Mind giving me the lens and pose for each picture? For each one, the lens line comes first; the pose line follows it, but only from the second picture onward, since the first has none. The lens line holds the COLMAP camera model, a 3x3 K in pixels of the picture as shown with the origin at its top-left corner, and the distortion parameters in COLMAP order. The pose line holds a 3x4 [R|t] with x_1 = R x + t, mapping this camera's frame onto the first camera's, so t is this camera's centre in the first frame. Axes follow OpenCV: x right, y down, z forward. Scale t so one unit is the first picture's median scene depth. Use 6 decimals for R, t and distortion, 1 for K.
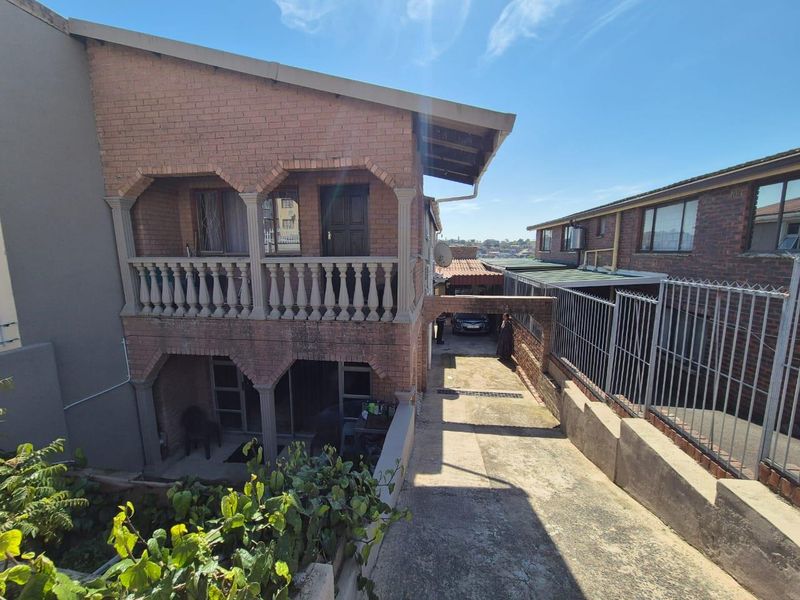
lens RADIAL K [[329.2, 0, 400.0], [0, 329.2, 300.0], [0, 0, 1]] dist [0.001261, 0.000297]
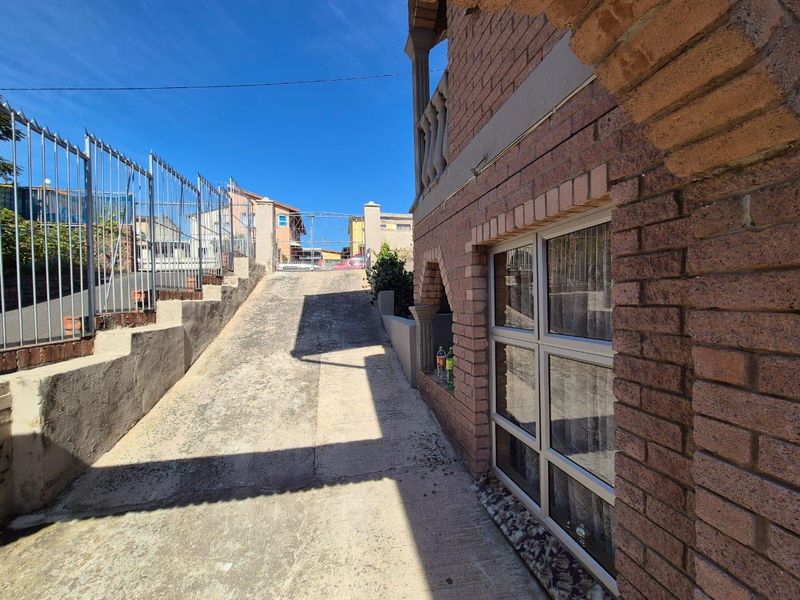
lens RADIAL K [[329.2, 0, 400.0], [0, 329.2, 300.0], [0, 0, 1]] dist [0.001261, 0.000297]
pose [[-0.941587, 0.018647, -0.336254, 0.264394], [-0.032966, 0.988567, 0.147133, 0.131034], [0.335154, 0.149623, -0.930207, 1.422747]]
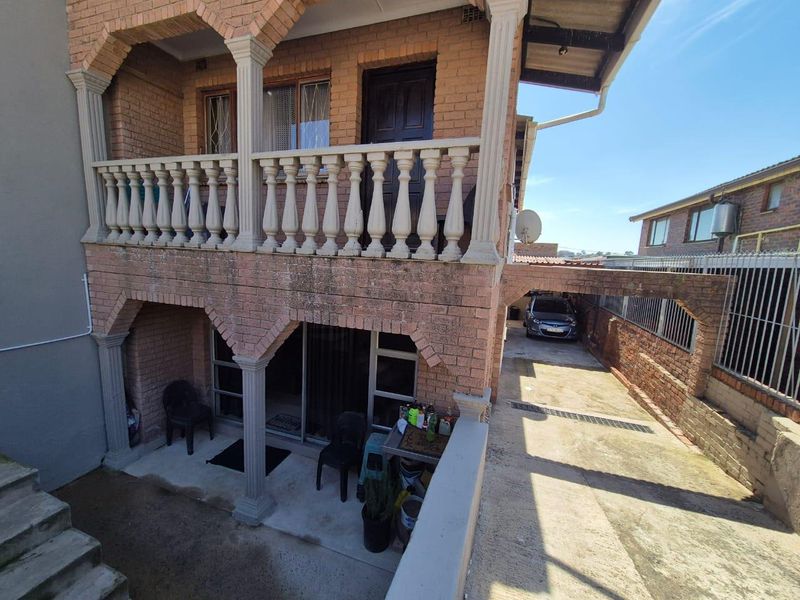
lens RADIAL K [[329.2, 0, 400.0], [0, 329.2, 300.0], [0, 0, 1]] dist [0.001261, 0.000297]
pose [[0.980470, 0.076754, -0.181075, -0.014059], [-0.079865, 0.996756, -0.009944, 0.115272], [0.179725, 0.024212, 0.983419, 0.374823]]
